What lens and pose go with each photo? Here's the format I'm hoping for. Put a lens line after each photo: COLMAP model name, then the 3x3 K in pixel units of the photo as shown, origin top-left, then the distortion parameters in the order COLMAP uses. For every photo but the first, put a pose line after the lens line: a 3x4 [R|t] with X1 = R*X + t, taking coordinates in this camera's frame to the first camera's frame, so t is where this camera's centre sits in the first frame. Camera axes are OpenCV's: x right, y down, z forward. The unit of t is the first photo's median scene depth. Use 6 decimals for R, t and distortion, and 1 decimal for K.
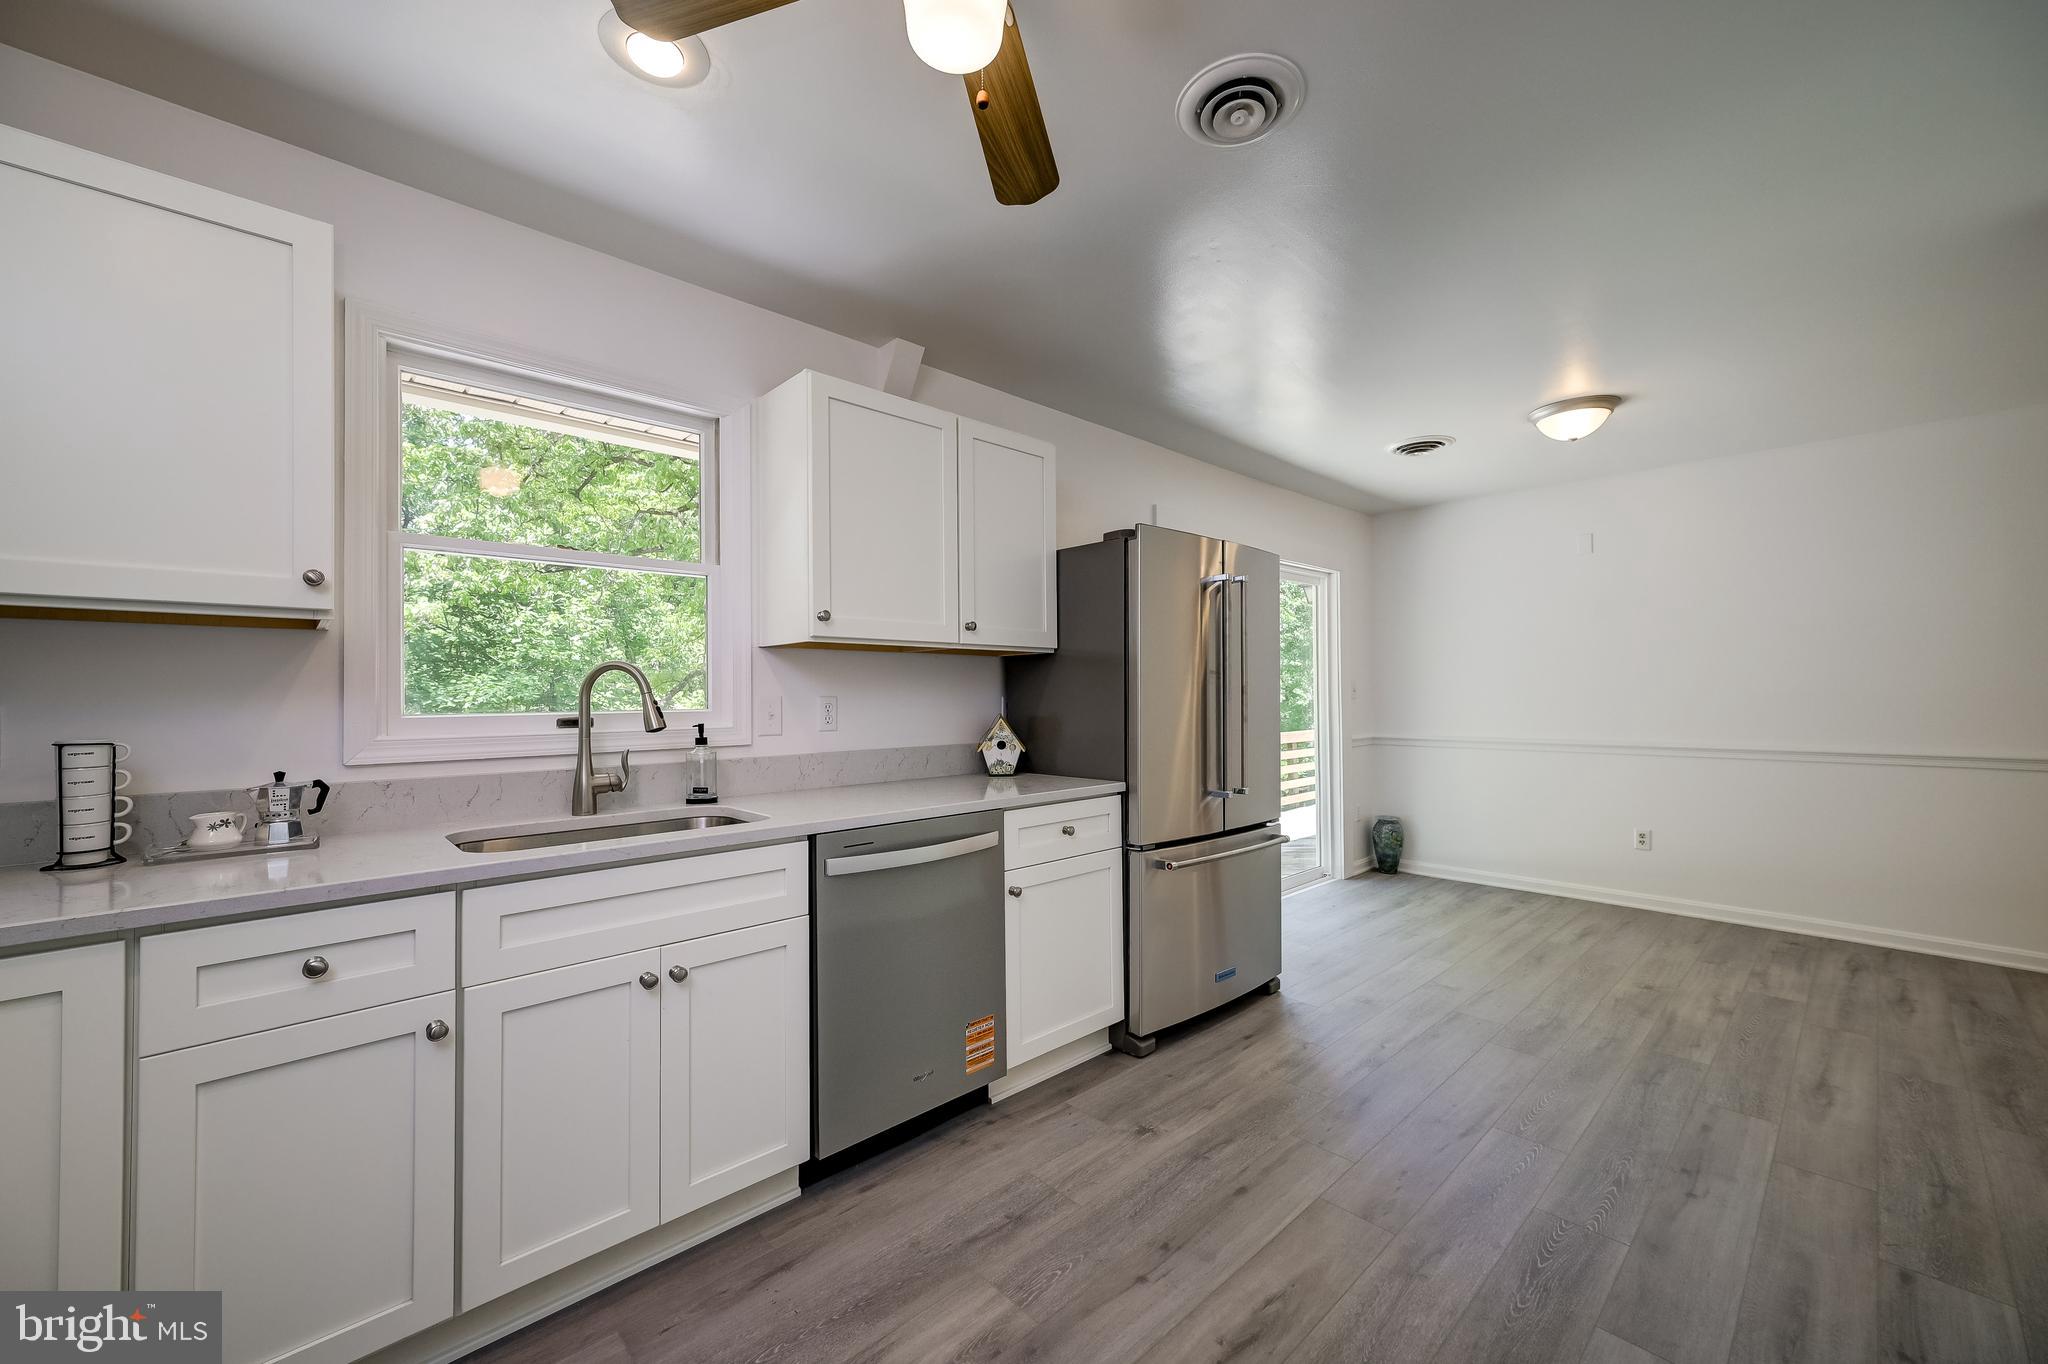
lens RADIAL K [[800.1, 0, 997.7], [0, 800.1, 678.8], [0, 0, 1]] dist [0.008437, 0.000553]
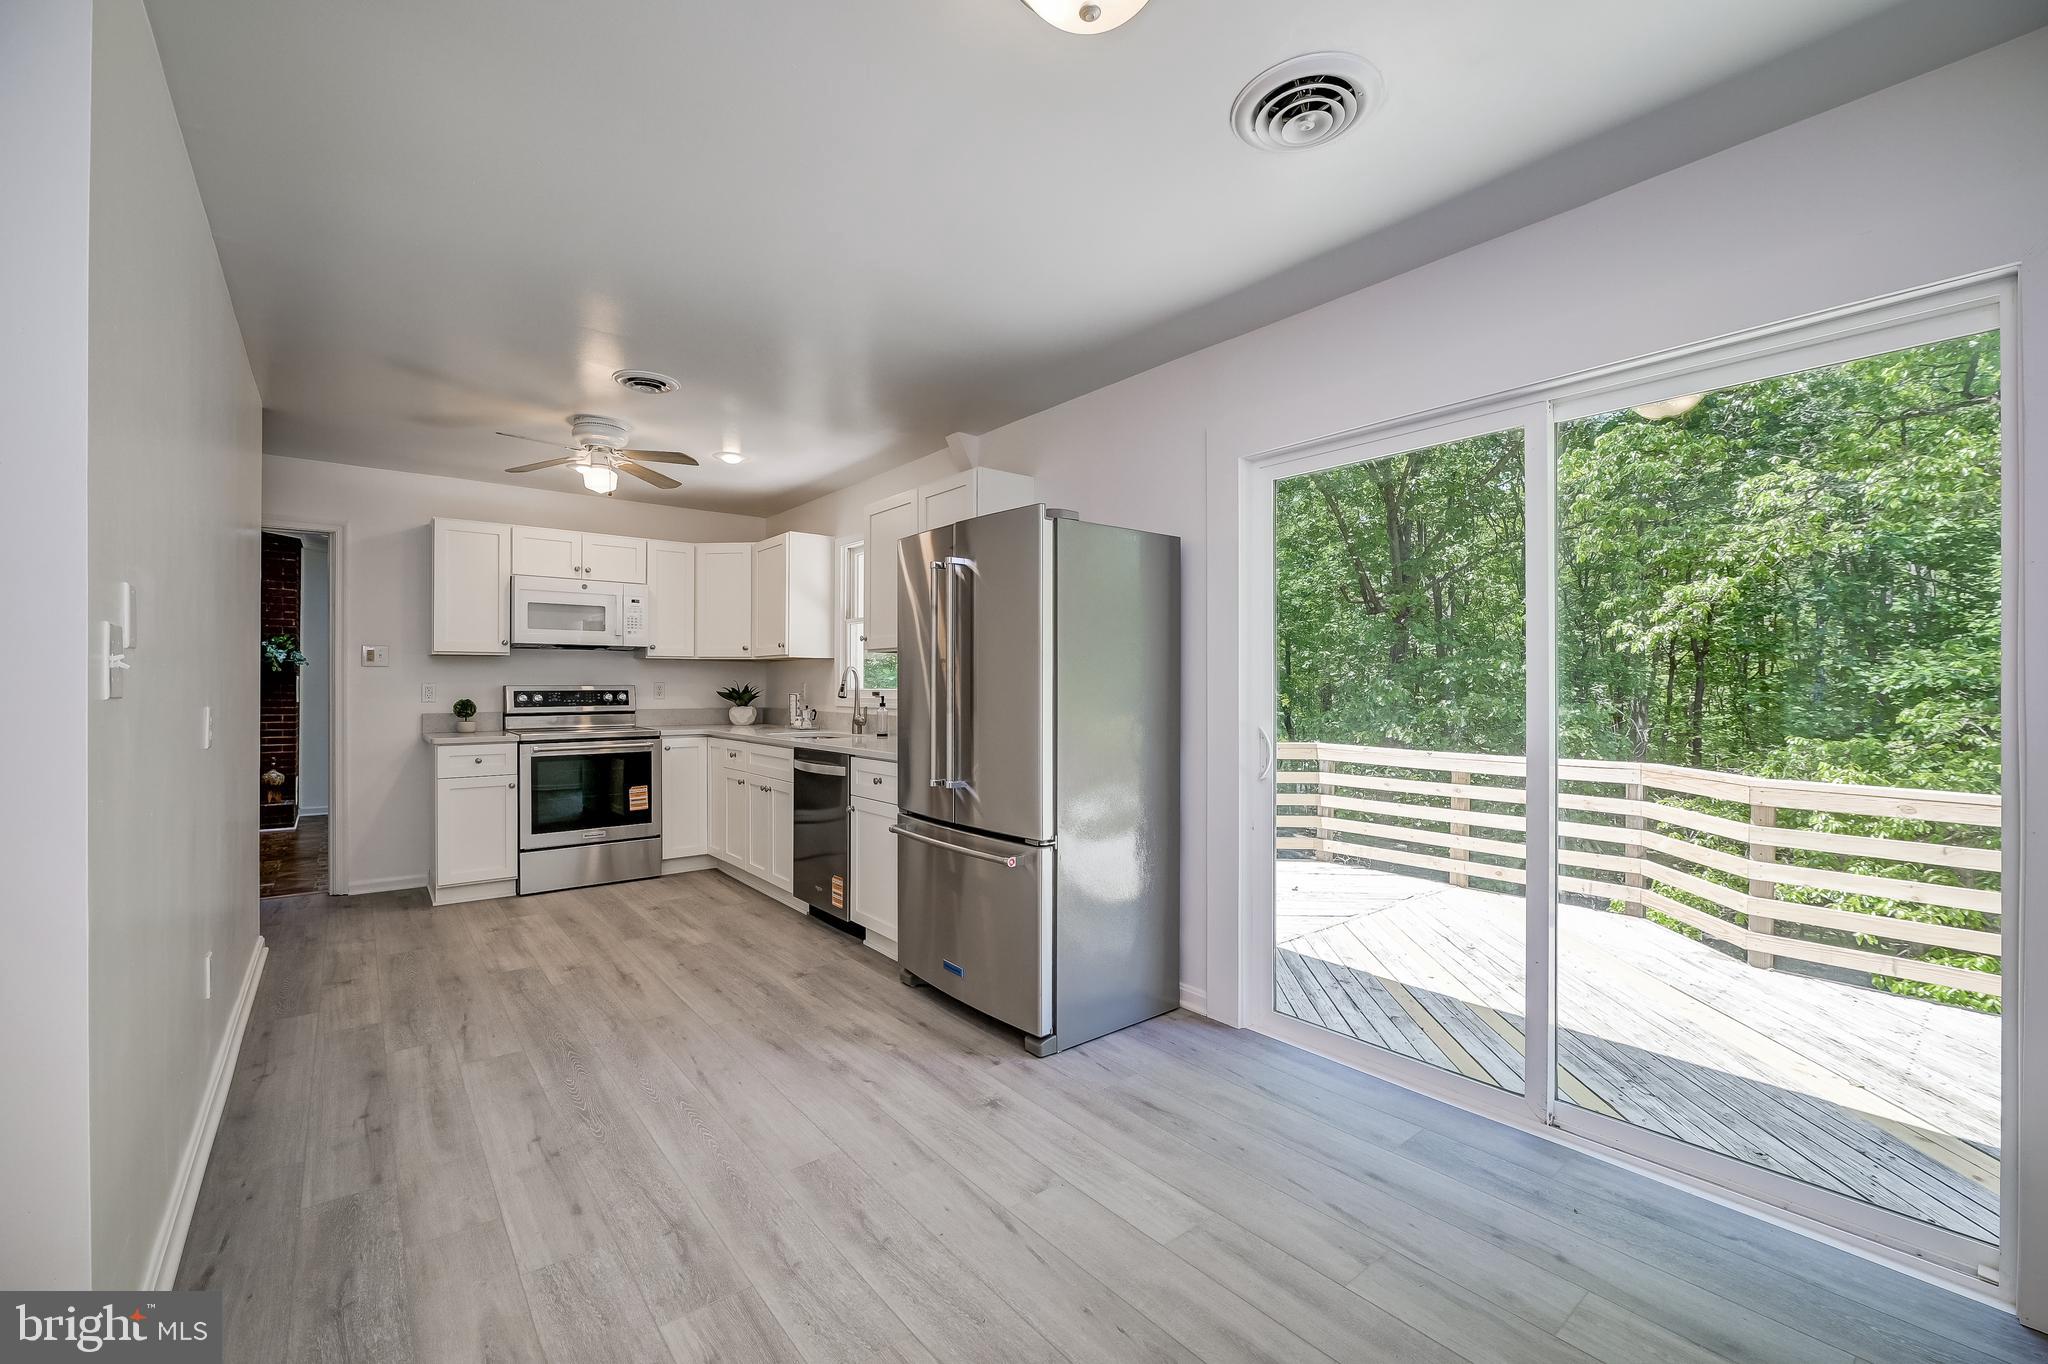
lens RADIAL K [[800.1, 0, 987.5], [0, 800.1, 681.4], [0, 0, 1]] dist [0.008437, 0.000553]
pose [[-0.069487, 0.003460, -0.997577, 1.574756], [0.021832, 0.999760, 0.001947, 0.022991], [0.997344, -0.021644, -0.069546, 1.405016]]
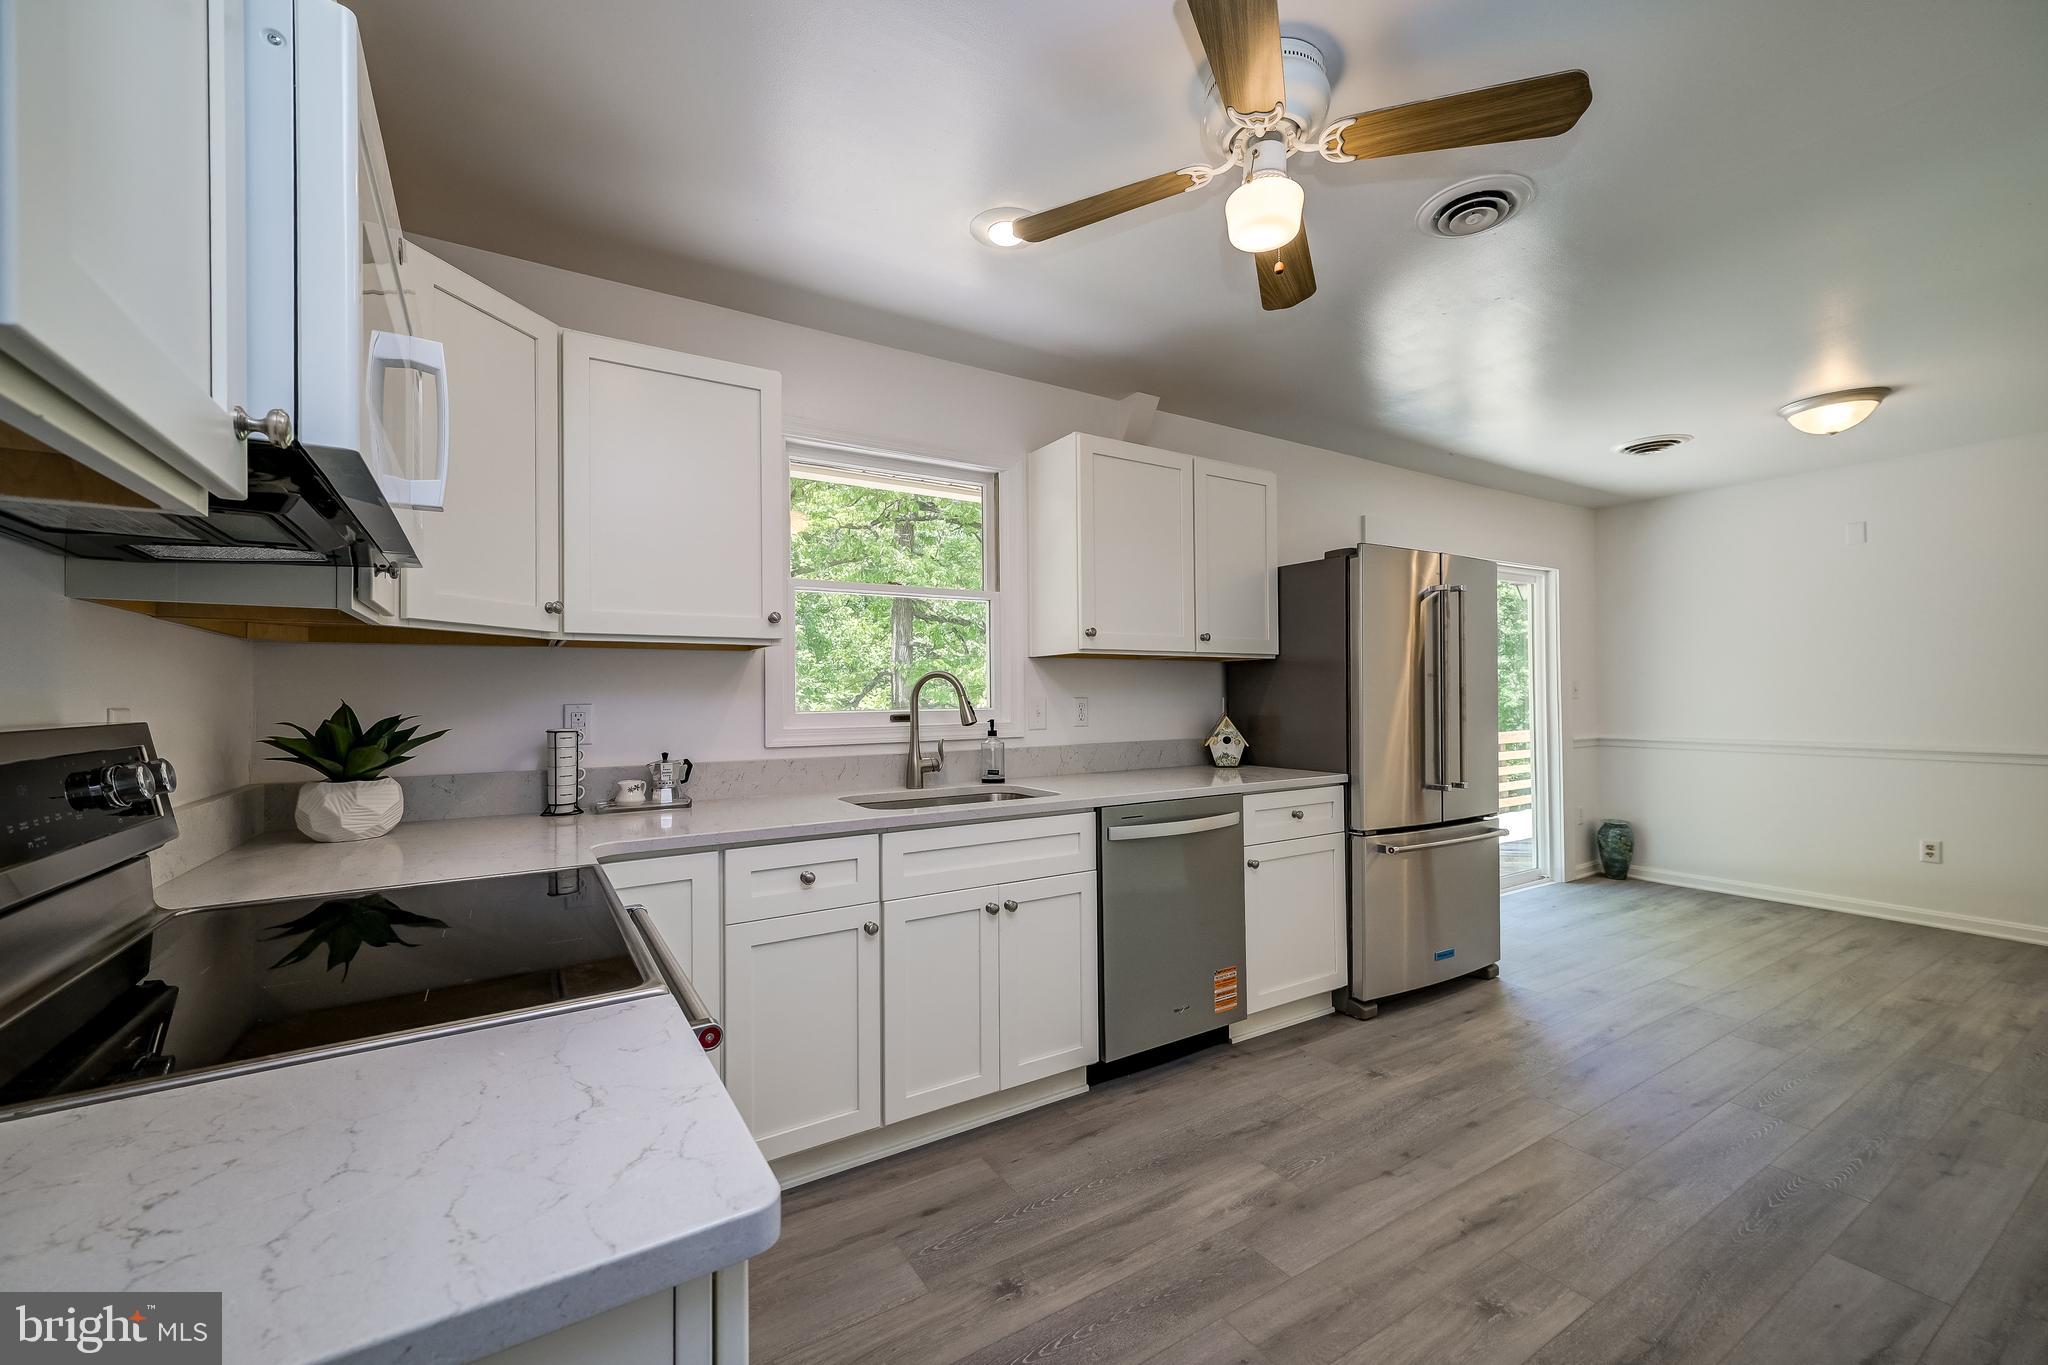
lens RADIAL K [[800.1, 0, 995.3], [0, 800.1, 680.2], [0, 0, 1]] dist [0.008437, 0.000553]
pose [[0.979330, -0.003909, -0.202230, -0.112577], [0.004718, 0.999983, 0.003520, -0.010074], [0.202213, -0.004401, 0.979332, -0.231622]]
